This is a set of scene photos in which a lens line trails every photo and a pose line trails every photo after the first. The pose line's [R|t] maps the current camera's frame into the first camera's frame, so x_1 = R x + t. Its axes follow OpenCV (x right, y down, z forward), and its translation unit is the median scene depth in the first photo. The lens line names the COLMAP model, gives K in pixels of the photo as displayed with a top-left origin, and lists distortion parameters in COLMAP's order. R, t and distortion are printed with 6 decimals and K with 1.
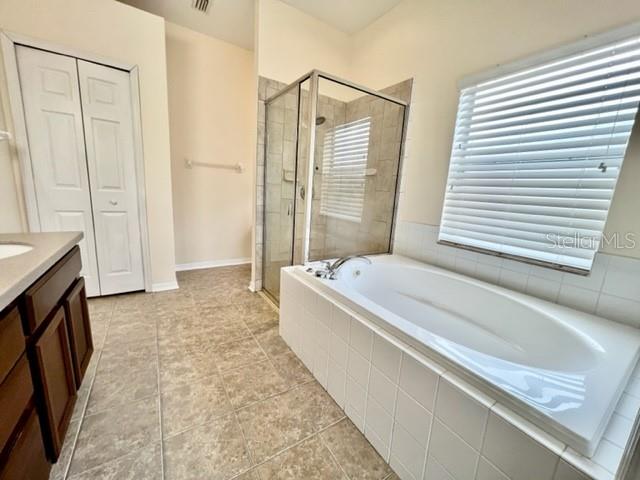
lens RADIAL K [[255.7, 0, 321.4], [0, 255.7, 240.2], [0, 0, 1]] dist [-0.002753, 0.001193]
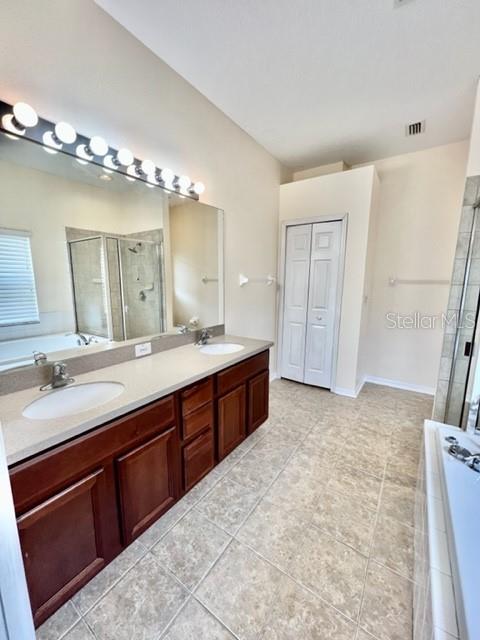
lens RADIAL K [[255.7, 0, 239.6], [0, 255.7, 320.7], [0, 0, 1]] dist [-0.002753, 0.001193]
pose [[0.376549, 0.085259, -0.922465, 0.383801], [-0.159209, 0.986896, 0.026225, -0.144067], [0.912613, 0.136990, 0.385189, 0.131120]]
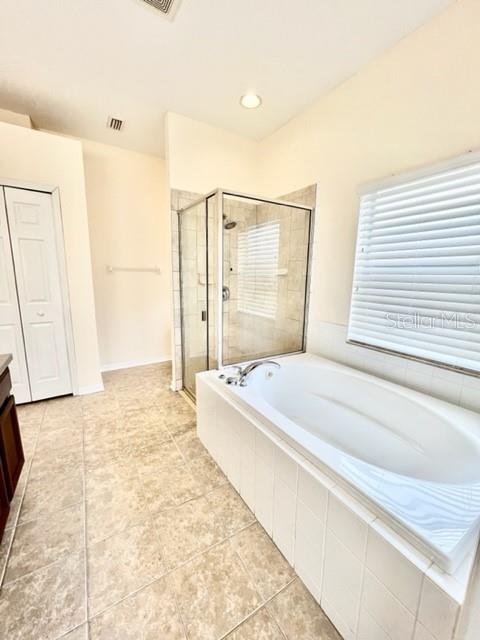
lens RADIAL K [[255.7, 0, 239.5], [0, 255.7, 320.5], [0, 0, 1]] dist [-0.002753, 0.001193]
pose [[0.998579, -0.040718, -0.034380, 0.076343], [0.040265, 0.999094, -0.013750, -0.100937], [0.034909, 0.012346, 0.999314, -0.058390]]
